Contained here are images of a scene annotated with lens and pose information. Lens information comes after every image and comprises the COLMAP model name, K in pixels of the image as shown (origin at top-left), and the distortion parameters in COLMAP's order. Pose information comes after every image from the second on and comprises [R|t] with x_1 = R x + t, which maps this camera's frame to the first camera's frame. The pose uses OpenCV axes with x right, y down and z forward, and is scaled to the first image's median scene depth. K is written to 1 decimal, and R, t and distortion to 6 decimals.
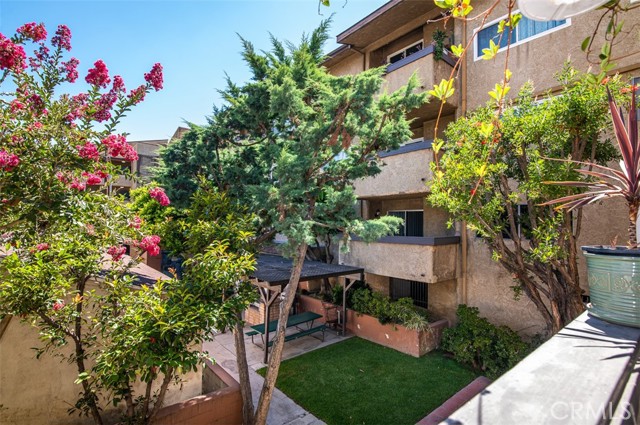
lens RADIAL K [[318.4, 0, 320.0], [0, 318.4, 212.5], [0, 0, 1]] dist [0.000710, -0.000108]
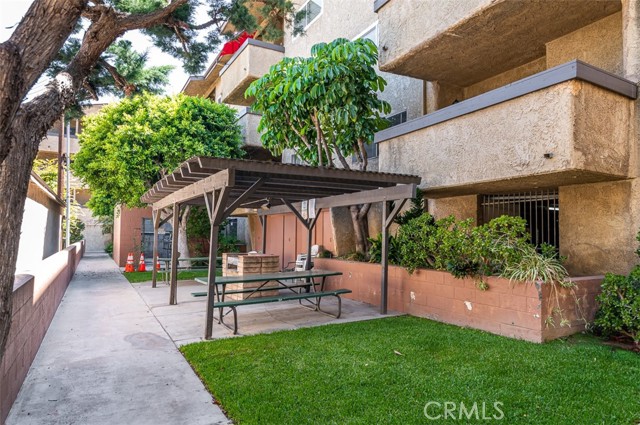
lens RADIAL K [[412.9, 0, 320.0], [0, 412.9, 212.5], [0, 0, 1]] dist [0.005184, 0.000424]
pose [[0.983923, -0.012531, -0.178152, 0.115615], [0.010860, 0.999887, -0.010356, 0.280800], [0.178262, 0.008255, 0.983948, 0.389085]]
